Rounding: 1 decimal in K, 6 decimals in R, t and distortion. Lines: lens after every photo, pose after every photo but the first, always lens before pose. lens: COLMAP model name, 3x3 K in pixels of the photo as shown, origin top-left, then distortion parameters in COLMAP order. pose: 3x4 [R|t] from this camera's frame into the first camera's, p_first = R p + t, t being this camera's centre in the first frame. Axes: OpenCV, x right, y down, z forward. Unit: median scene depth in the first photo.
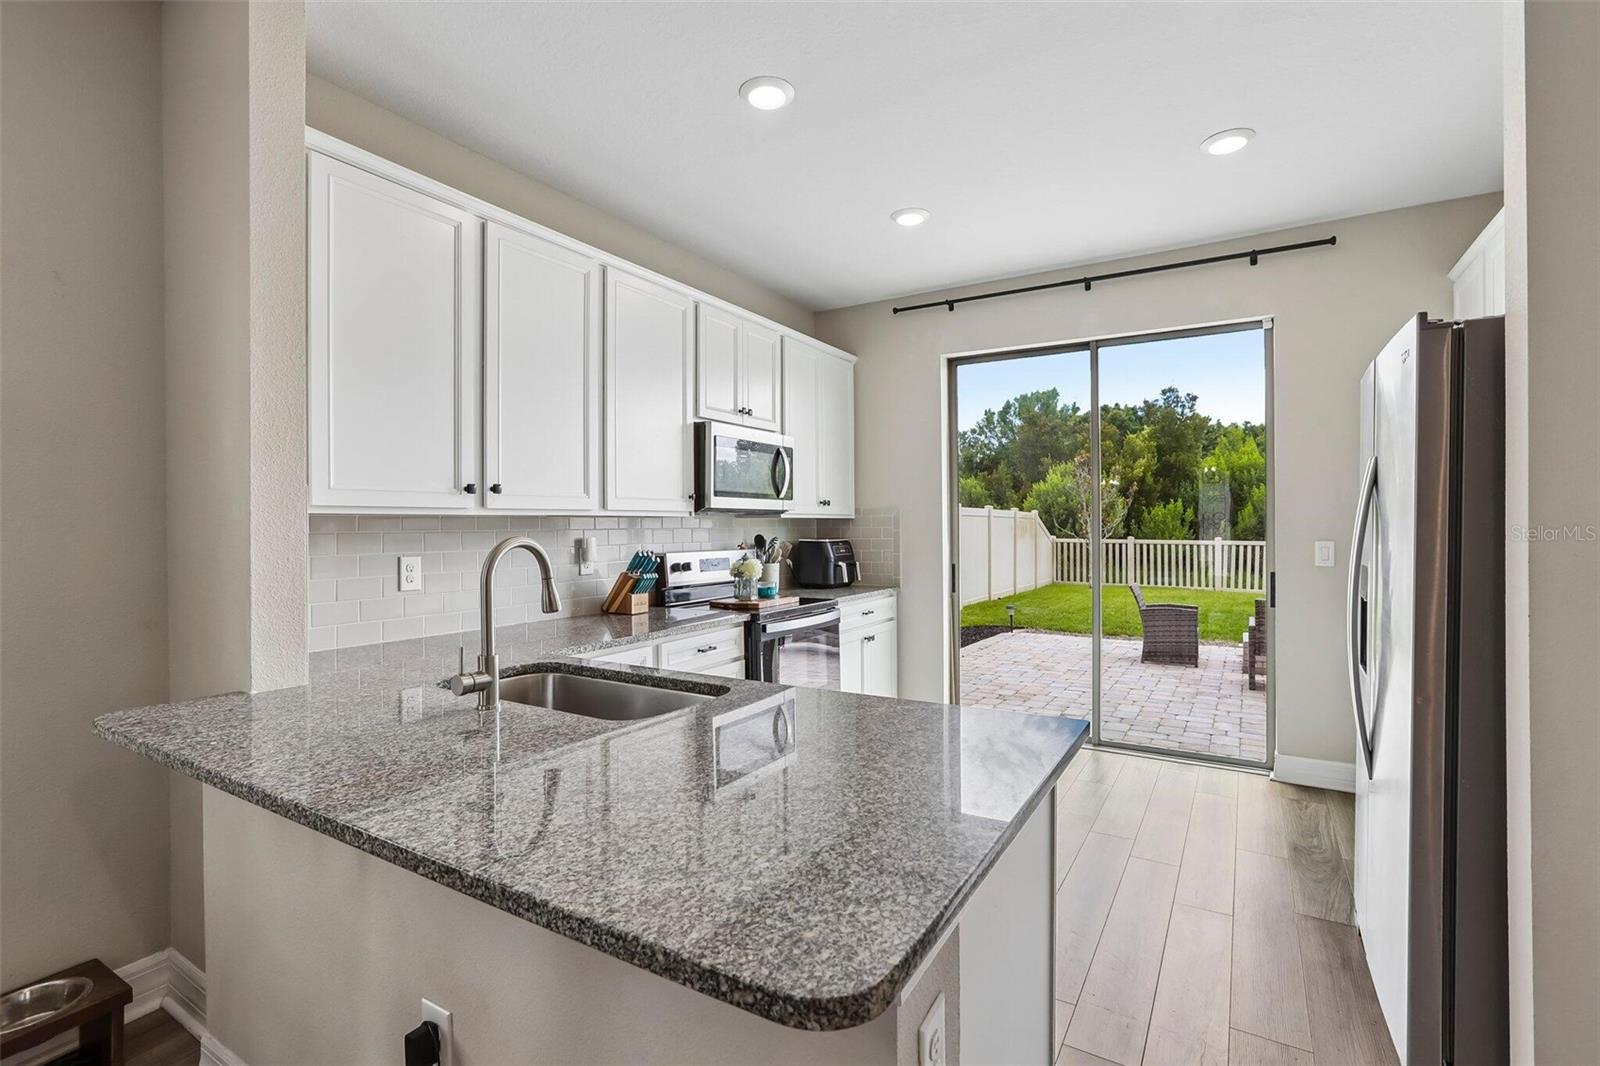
lens RADIAL K [[739.7, 0, 793.0], [0, 739.7, 528.1], [0, 0, 1]] dist [-0.034045, 0.012961]
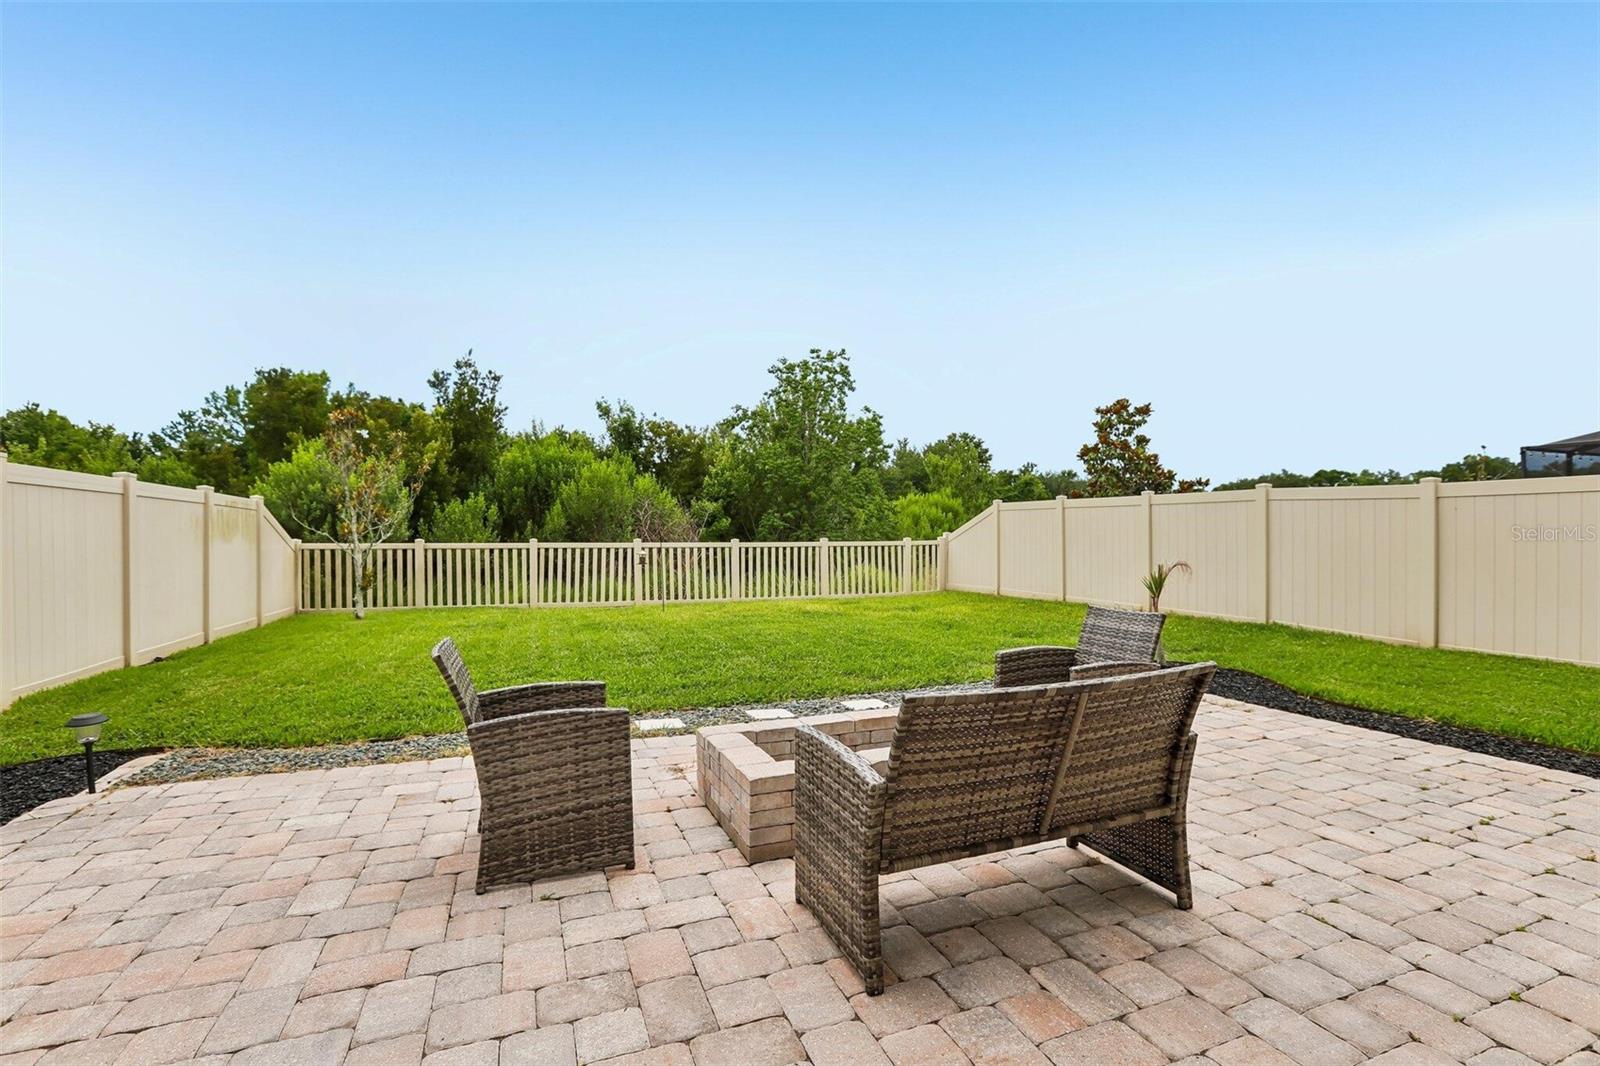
lens RADIAL K [[739.7, 0, 809.2], [0, 739.7, 522.1], [0, 0, 1]] dist [-0.034045, 0.012961]
pose [[0.602149, 0.010420, 0.798315, 0.121681], [0.006565, 0.999816, -0.018002, 0.010649], [-0.798356, 0.016081, 0.601970, 0.275503]]
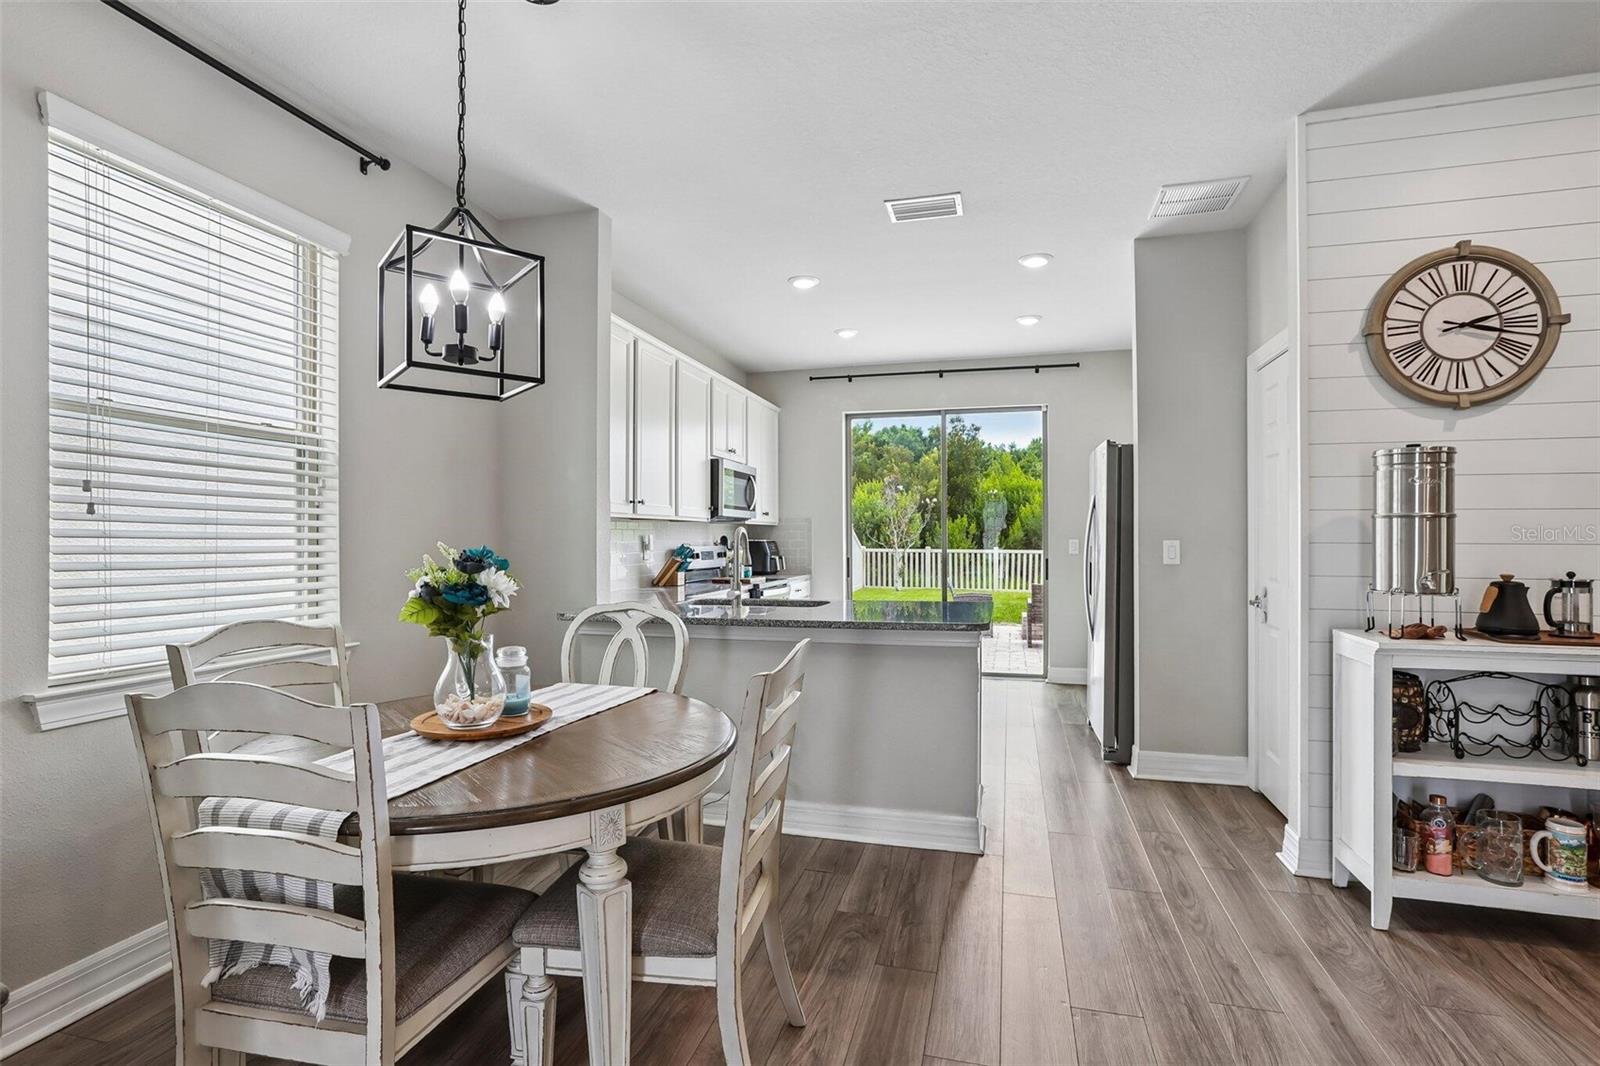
lens RADIAL K [[774.5, 0, 802.0], [0, 774.5, 535.8], [0, 0, 1]] dist [-0.035344, 0.000204]
pose [[0.957940, 0.005404, 0.286919, -0.083317], [-0.003182, 0.999961, -0.008211, 0.005352], [-0.286953, 0.006953, 0.957920, -0.114330]]
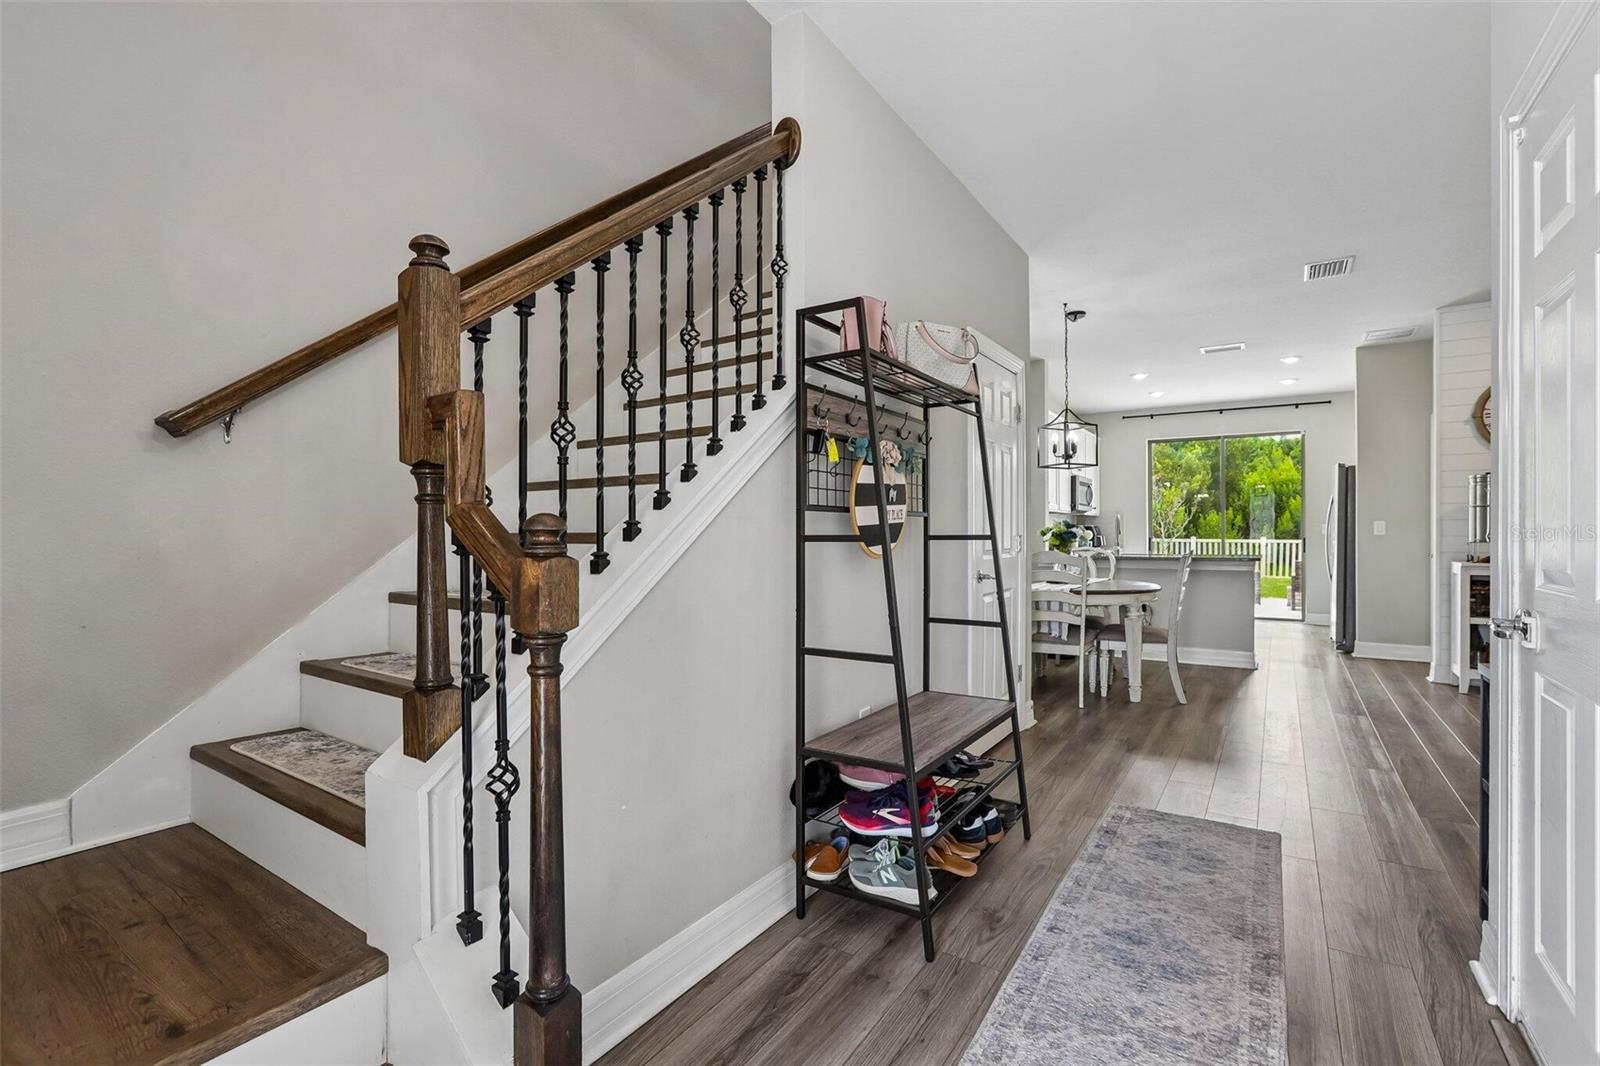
lens RADIAL K [[739.7, 0, 791.6], [0, 739.7, 533.9], [0, 0, 1]] dist [-0.034045, 0.012961]
pose [[0.999362, 0.005244, -0.035336, -0.204198], [-0.005316, 0.999984, -0.001941, 0.013449], [0.035325, 0.002128, 0.999374, -0.316045]]
